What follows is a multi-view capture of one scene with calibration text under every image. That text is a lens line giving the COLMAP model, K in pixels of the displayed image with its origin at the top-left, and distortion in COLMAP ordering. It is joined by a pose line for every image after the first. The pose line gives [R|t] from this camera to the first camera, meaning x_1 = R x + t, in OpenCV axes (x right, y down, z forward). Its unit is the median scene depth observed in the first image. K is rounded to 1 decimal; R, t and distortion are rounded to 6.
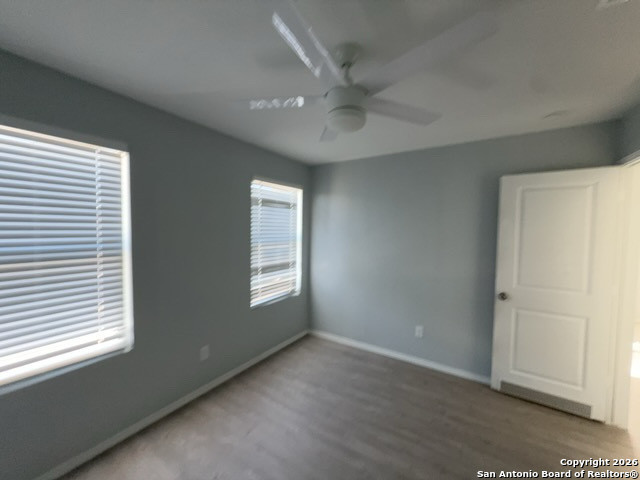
lens RADIAL K [[255.9, 0, 317.0], [0, 255.9, 241.6], [0, 0, 1]] dist [0.002594, 0.000254]
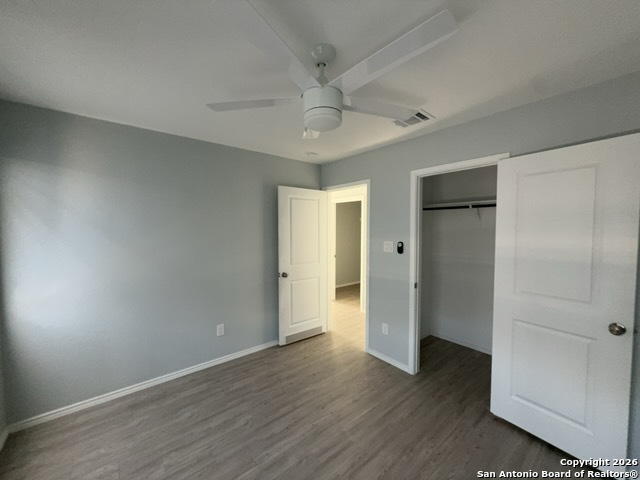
lens RADIAL K [[255.9, 0, 326.2], [0, 255.9, 238.4], [0, 0, 1]] dist [0.002594, 0.000254]
pose [[0.293584, -0.048664, 0.954694, -0.499440], [0.051430, 0.998061, 0.035058, -0.015036], [-0.954549, 0.038808, 0.295517, 0.382930]]
